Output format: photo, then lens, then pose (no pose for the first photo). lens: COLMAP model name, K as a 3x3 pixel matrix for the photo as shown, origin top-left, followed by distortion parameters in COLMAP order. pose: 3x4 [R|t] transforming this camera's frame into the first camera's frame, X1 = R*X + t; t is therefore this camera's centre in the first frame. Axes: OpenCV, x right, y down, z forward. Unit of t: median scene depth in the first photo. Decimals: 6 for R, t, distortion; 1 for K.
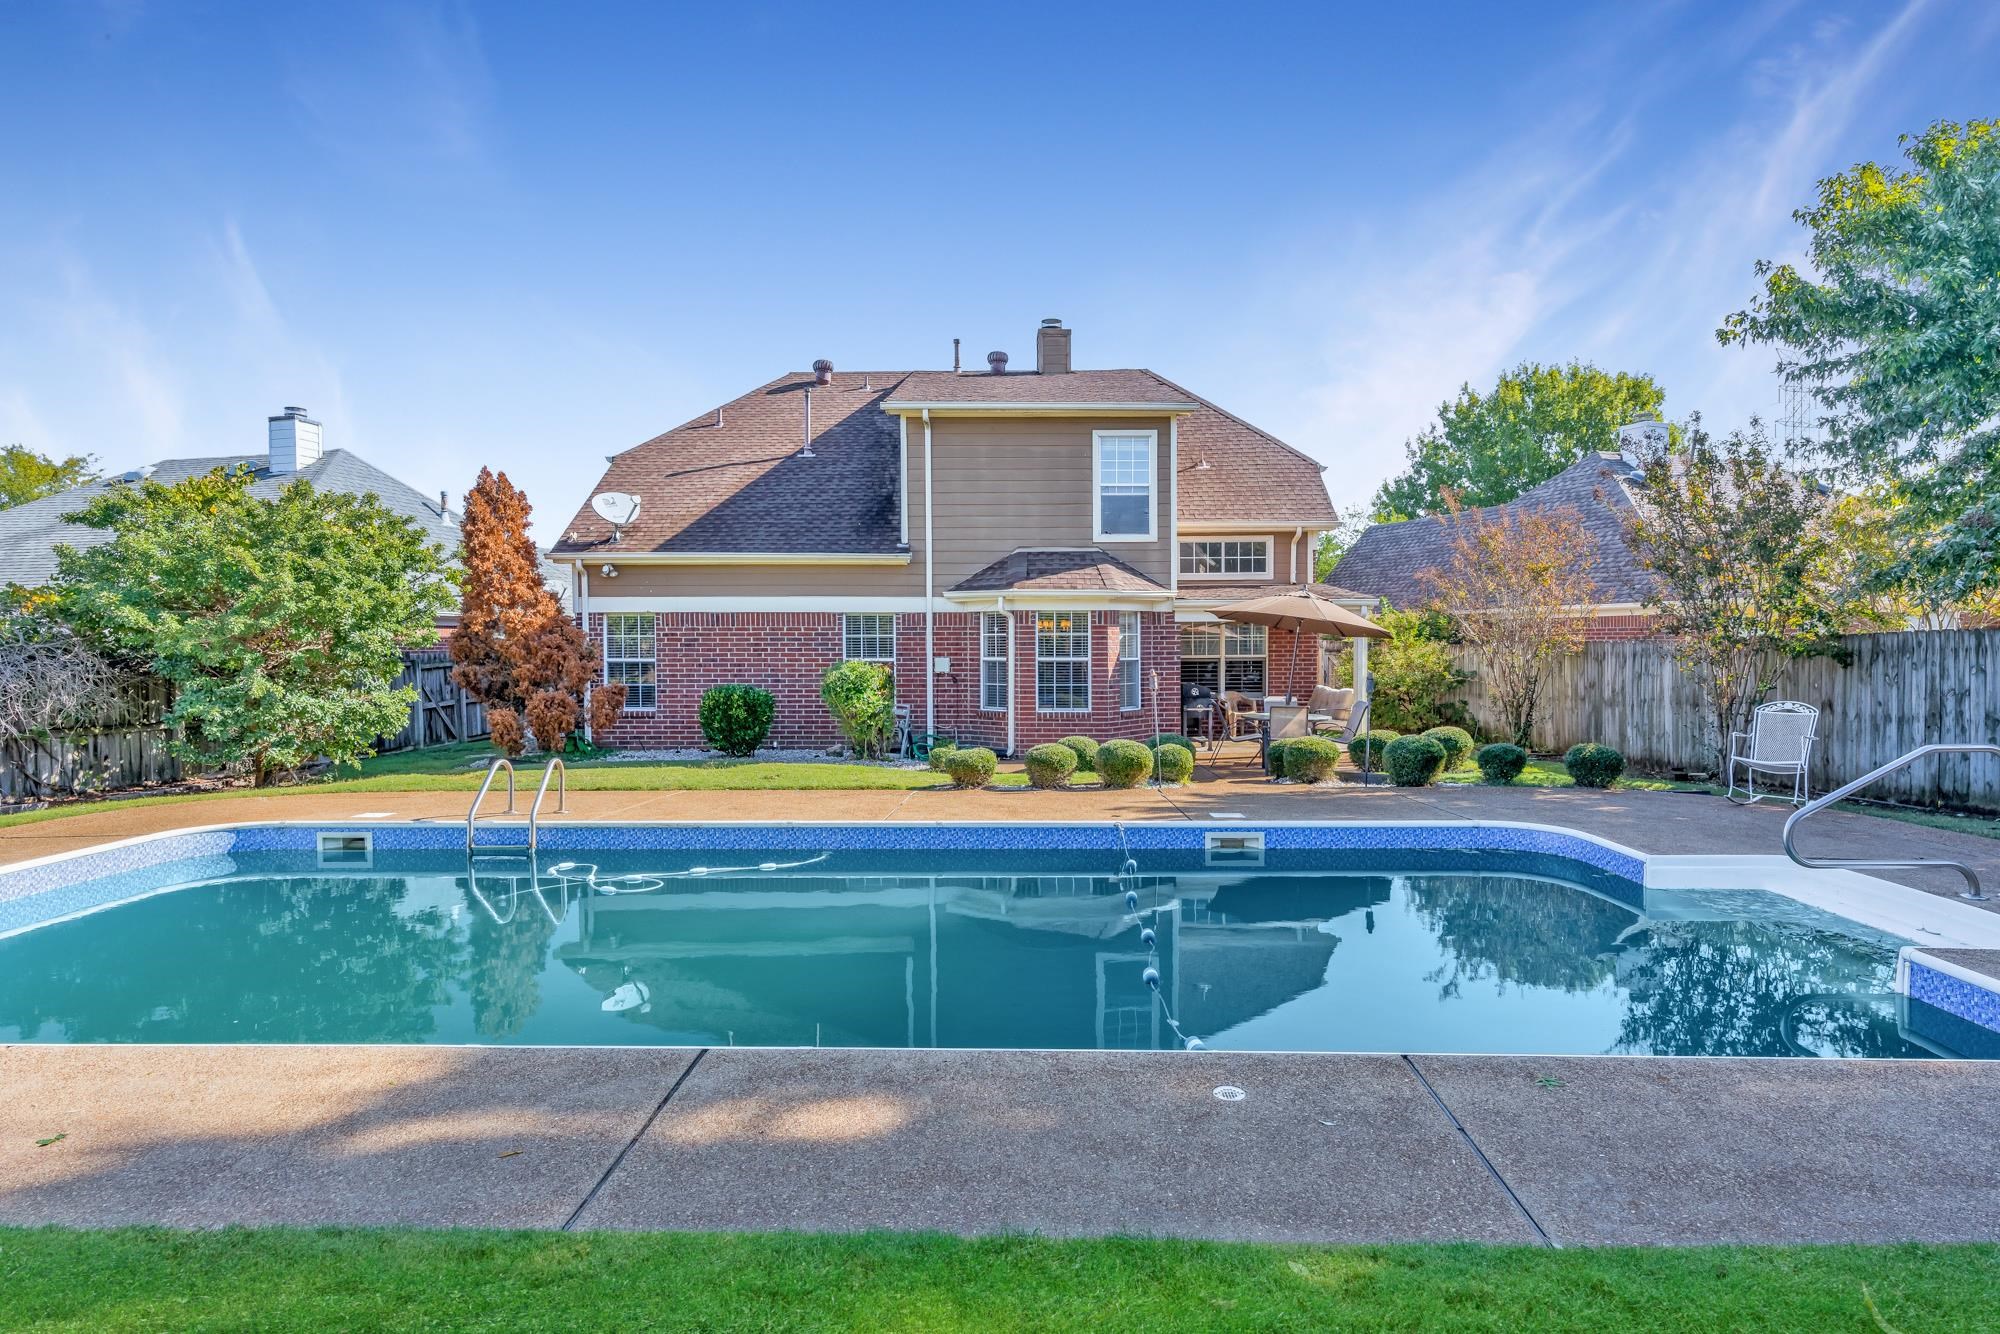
lens RADIAL K [[1076.8, 0, 987.7], [0, 1076.8, 676.6], [0, 0, 1]] dist [0.002174, 0.000169]
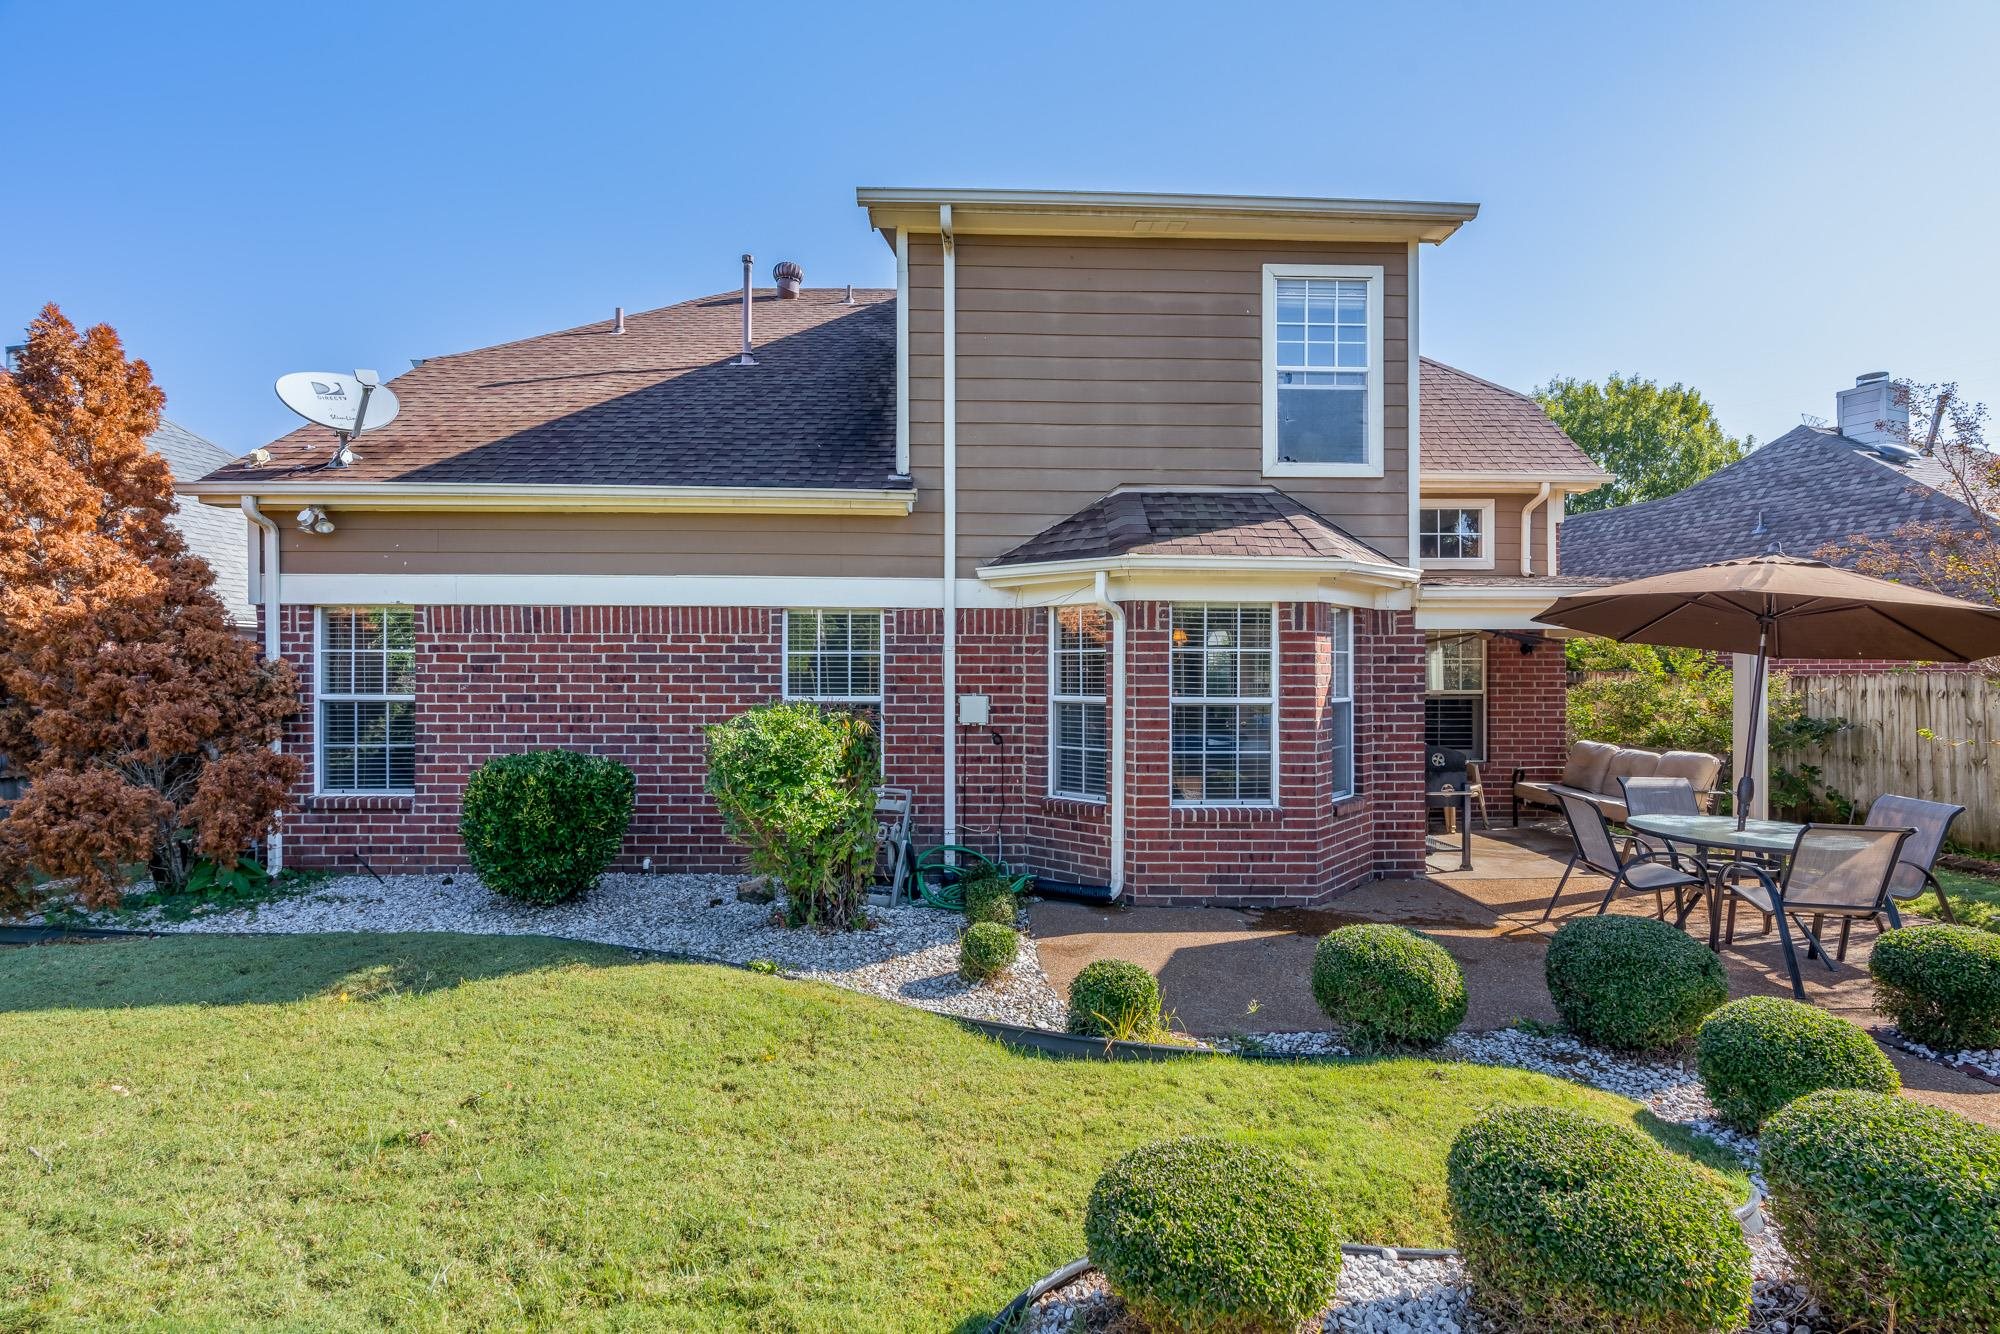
lens RADIAL K [[916.1, 0, 990.2], [0, 916.1, 668.2], [0, 0, 1]] dist [-0.009011, 0.003706]
pose [[0.999797, 0.004426, 0.019658, -0.043509], [-0.003715, 0.999343, -0.036059, -0.014910], [-0.019805, 0.035978, 0.999156, 0.562587]]
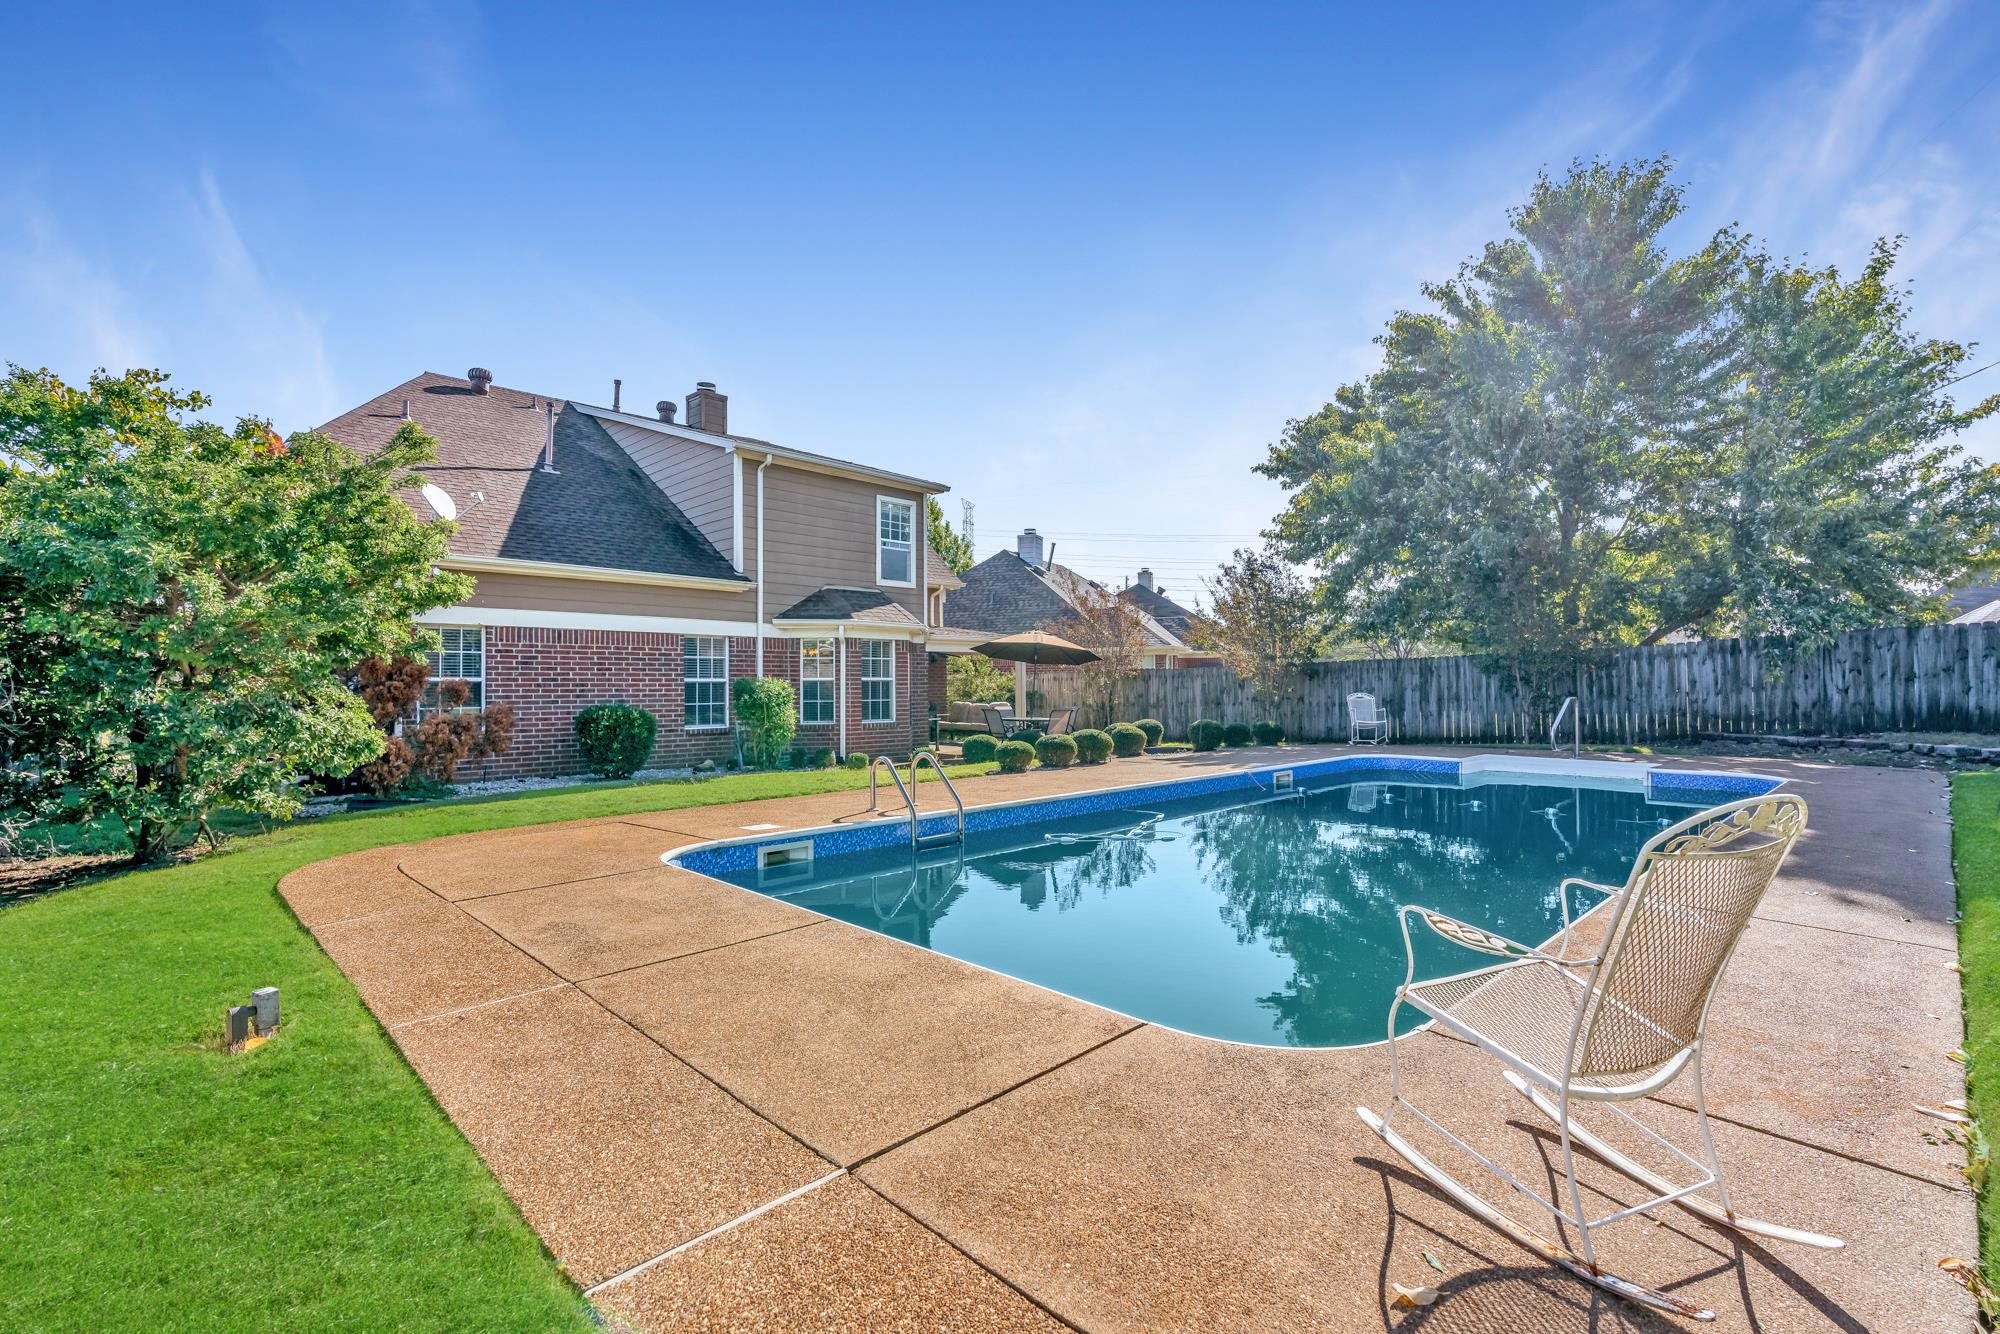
lens RADIAL K [[916.1, 0, 1005.4], [0, 916.1, 674.1], [0, 0, 1]] dist [-0.009011, 0.003706]
pose [[0.694389, 0.007065, 0.719565, -0.554102], [0.026201, 0.999040, -0.035094, 0.017680], [-0.719123, 0.043222, 0.693538, 0.173479]]
